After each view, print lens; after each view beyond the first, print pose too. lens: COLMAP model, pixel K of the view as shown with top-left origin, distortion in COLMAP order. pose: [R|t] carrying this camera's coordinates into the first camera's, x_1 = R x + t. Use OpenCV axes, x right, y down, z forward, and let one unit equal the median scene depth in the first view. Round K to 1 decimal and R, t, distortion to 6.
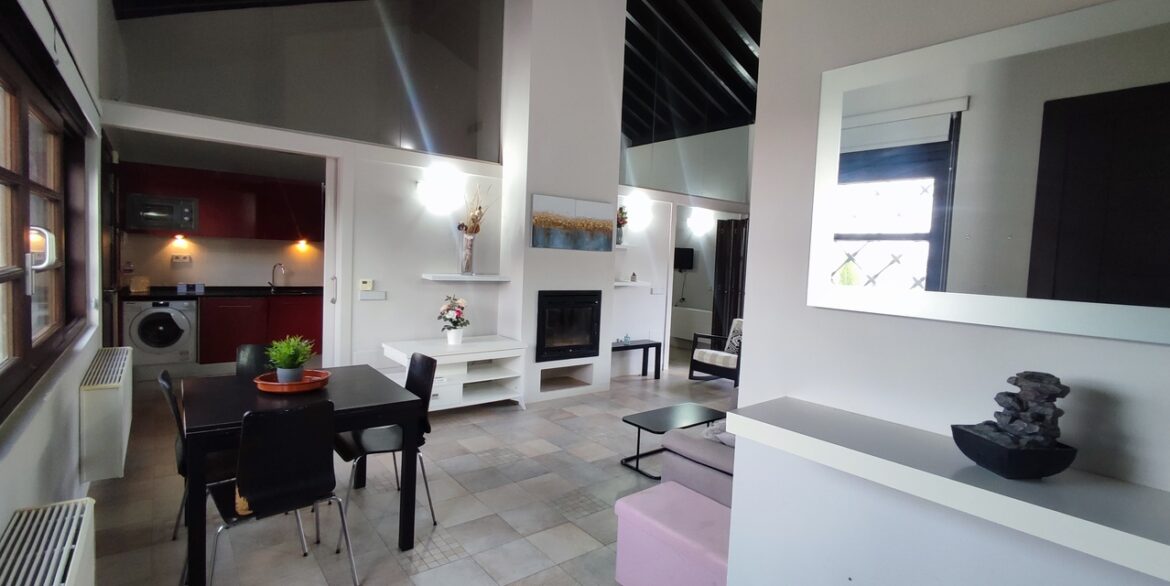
lens RADIAL K [[530.5, 0, 593.0], [0, 530.5, 286.2], [0, 0, 1]] dist [0.000788, -0.000109]
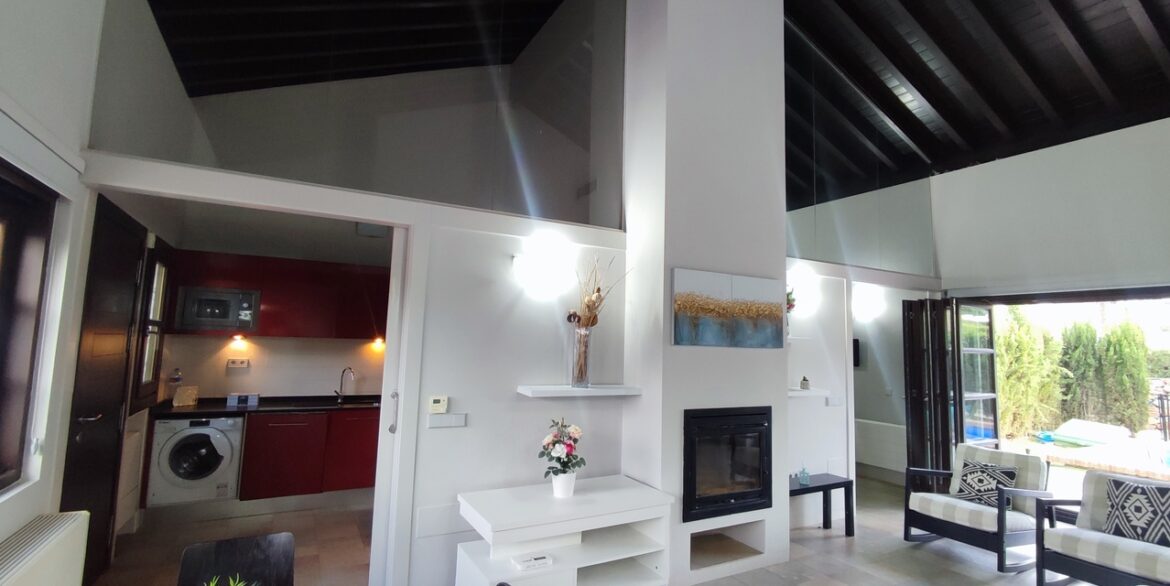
lens RADIAL K [[532.7, 0, 595.3], [0, 532.7, 285.9], [0, 0, 1]] dist [-0.009415, -0.000471]
pose [[0.986553, -0.032428, -0.160192, -0.095616], [0.005046, 0.985696, -0.168457, -0.031309], [0.163363, 0.165383, 0.972605, 0.286938]]
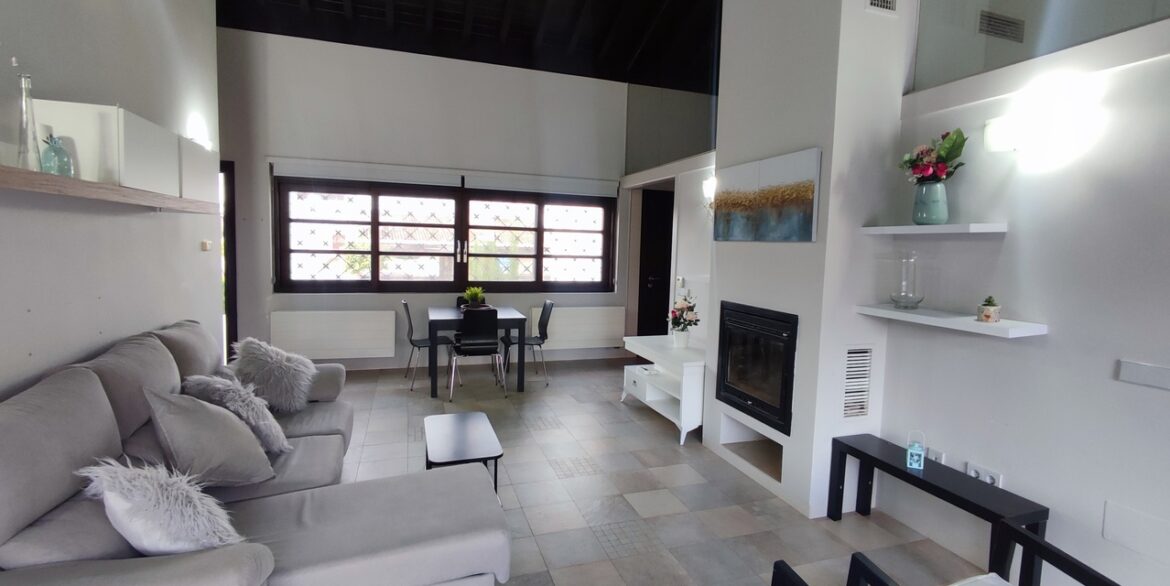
lens RADIAL K [[532.7, 0, 595.3], [0, 532.7, 285.9], [0, 0, 1]] dist [-0.009415, -0.000471]
pose [[-0.327184, 0.018776, -0.944774, 0.606668], [-0.095508, 0.994026, 0.052830, -0.031495], [0.940122, 0.107519, -0.323436, 1.015444]]
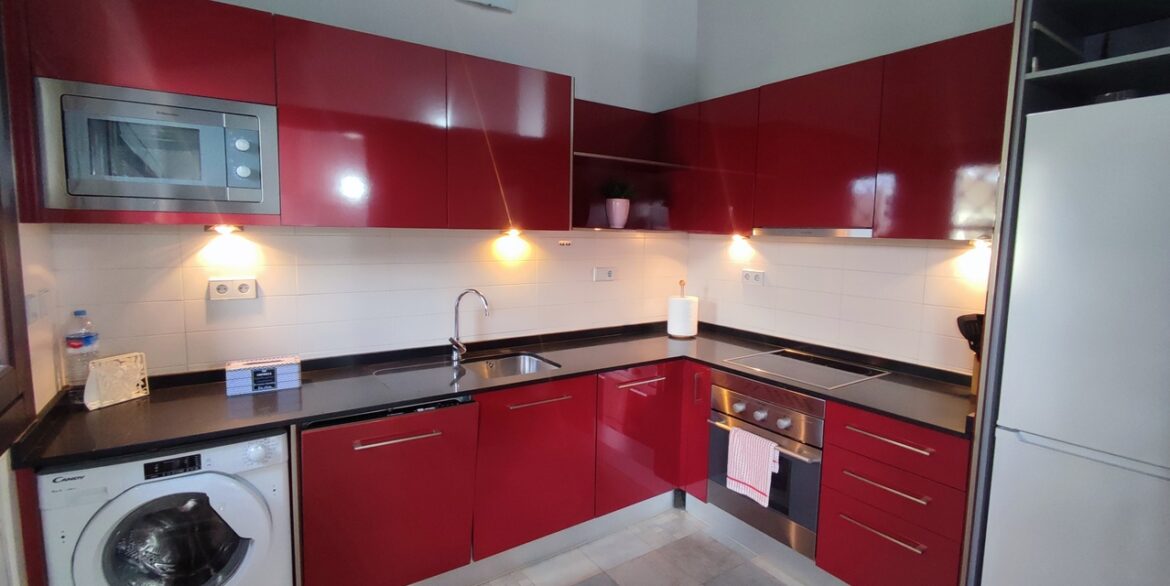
lens RADIAL K [[532.7, 0, 595.3], [0, 532.7, 285.9], [0, 0, 1]] dist [-0.009415, -0.000471]
pose [[0.997732, -0.015107, -0.065598, -0.553818], [0.018111, 0.998803, 0.045445, -0.071971], [0.064833, -0.046530, 0.996811, 0.718040]]
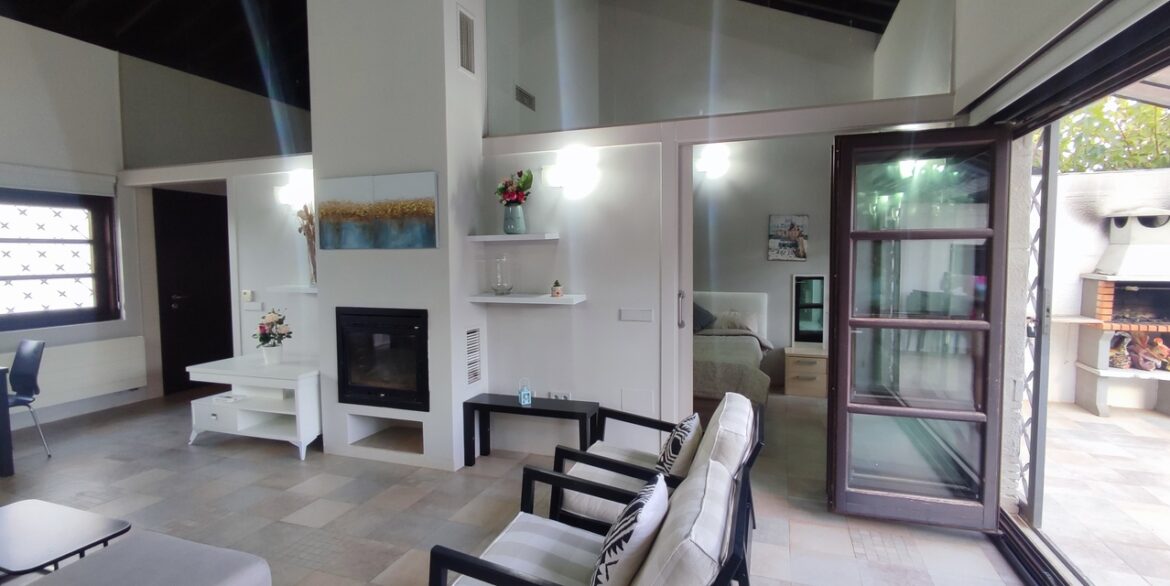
lens RADIAL K [[532.7, 0, 595.3], [0, 532.7, 285.9], [0, 0, 1]] dist [-0.009415, -0.000471]
pose [[0.540452, -0.000324, -0.841375, 0.687551], [-0.014207, 0.999854, -0.009510, -0.018102], [0.841255, 0.017093, 0.540369, 0.855421]]
